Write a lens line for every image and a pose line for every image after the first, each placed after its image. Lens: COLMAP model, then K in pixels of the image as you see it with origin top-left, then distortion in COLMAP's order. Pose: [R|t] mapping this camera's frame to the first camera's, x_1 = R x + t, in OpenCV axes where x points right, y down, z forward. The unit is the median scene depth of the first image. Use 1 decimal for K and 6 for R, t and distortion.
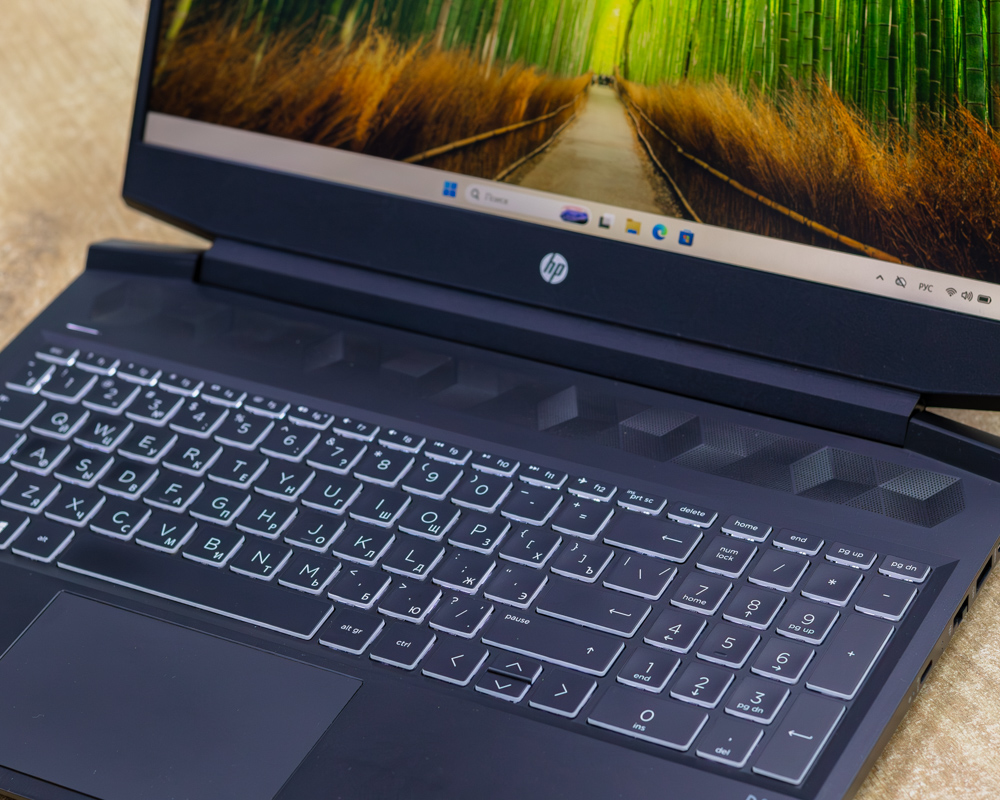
lens RADIAL K [[2988.7, 0, 500.0], [0, 2988.7, 400.0], [0, 0, 1]] dist [-0.109630, -0.173854]
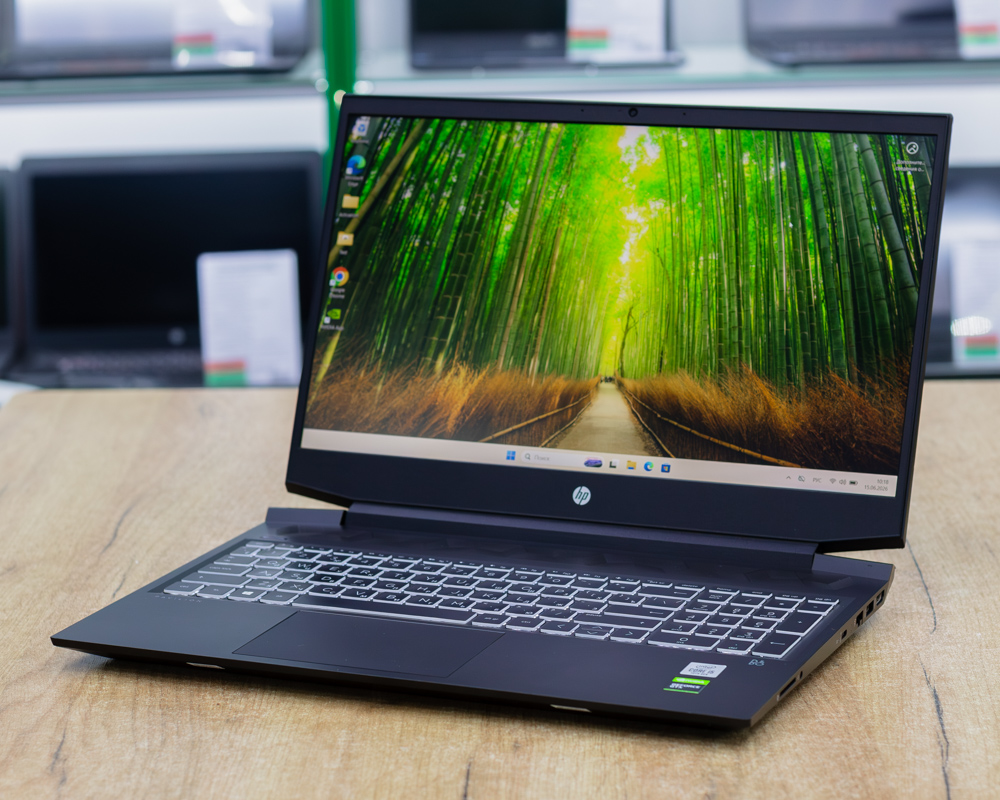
lens RADIAL K [[2988.7, 0, 500.0], [0, 2988.7, 400.0], [0, 0, 1]] dist [-0.109630, -0.173854]
pose [[0.992891, -0.016375, 0.117893, -0.217326], [0.046957, 0.964042, -0.261570, 0.329378], [-0.109371, 0.265246, 0.957957, -0.560089]]
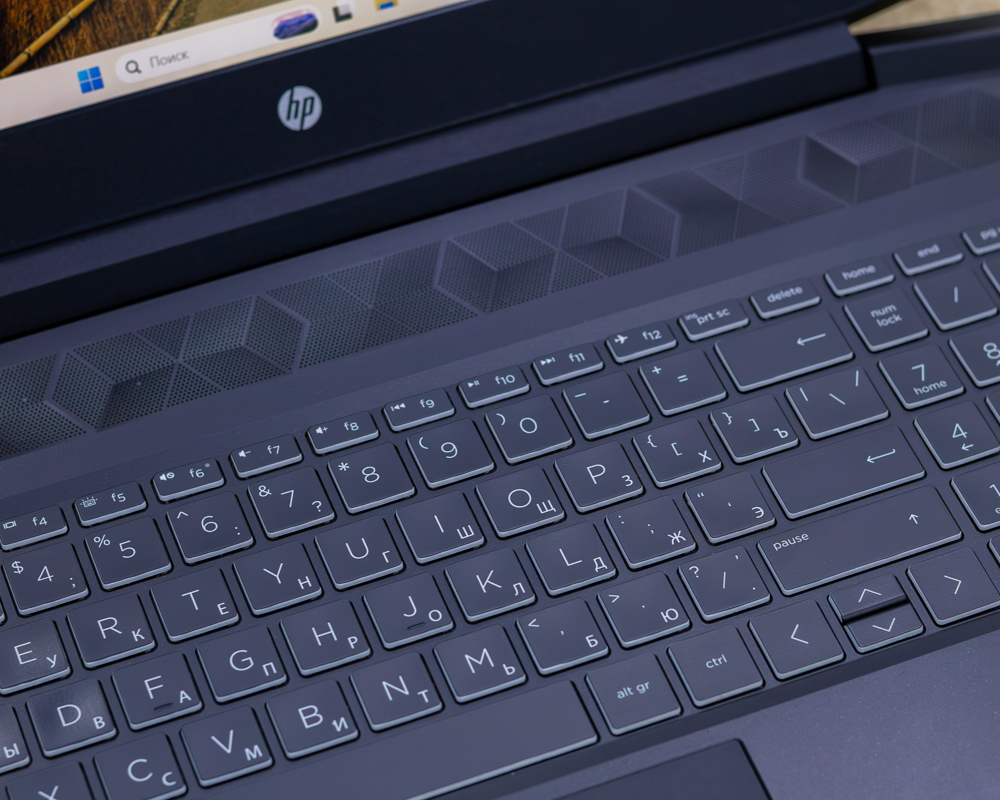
lens RADIAL K [[2988.7, 0, 500.0], [0, 2988.7, 400.0], [0, 0, 1]] dist [-0.109630, -0.173854]
pose [[0.636640, -0.514204, 0.574703, -0.381115], [0.414377, 0.856618, 0.307406, -0.178846], [-0.650370, 0.042437, 0.758431, 0.462732]]
